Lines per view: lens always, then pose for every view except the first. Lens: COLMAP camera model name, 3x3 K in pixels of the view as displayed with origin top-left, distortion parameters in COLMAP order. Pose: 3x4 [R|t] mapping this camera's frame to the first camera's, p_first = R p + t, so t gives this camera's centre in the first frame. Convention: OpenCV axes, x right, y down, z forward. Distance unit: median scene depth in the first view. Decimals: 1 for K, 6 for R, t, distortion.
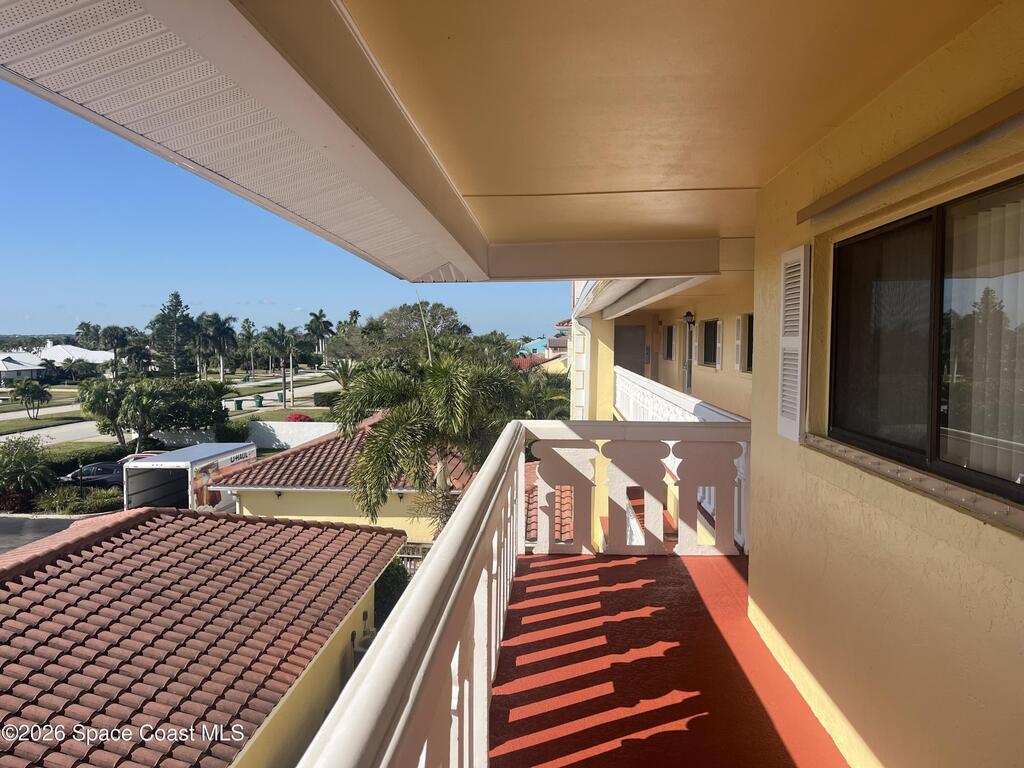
lens RADIAL K [[755.5, 0, 512.0], [0, 755.5, 384.0], [0, 0, 1]] dist [0.069947, -0.110976]
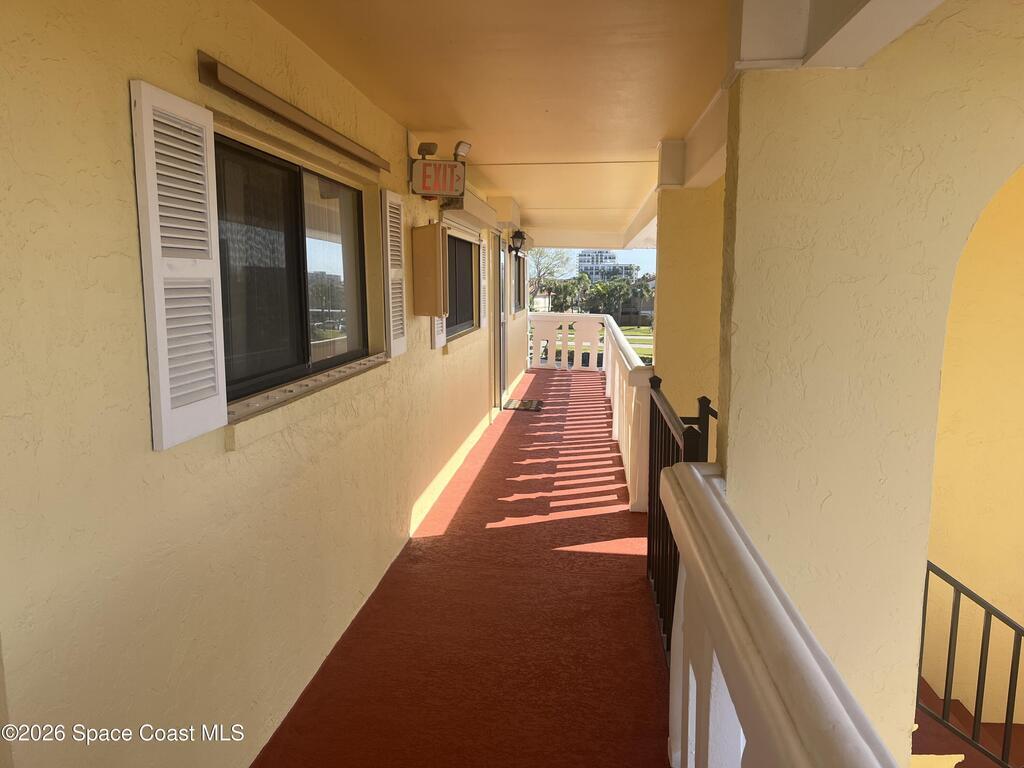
lens RADIAL K [[755.5, 0, 512.0], [0, 755.5, 384.0], [0, 0, 1]] dist [0.069947, -0.110976]
pose [[-0.999383, 0.001945, 0.035072, 0.149319], [0.008737, 0.980849, 0.194571, -0.122424], [-0.034022, 0.194758, -0.980261, 2.284835]]
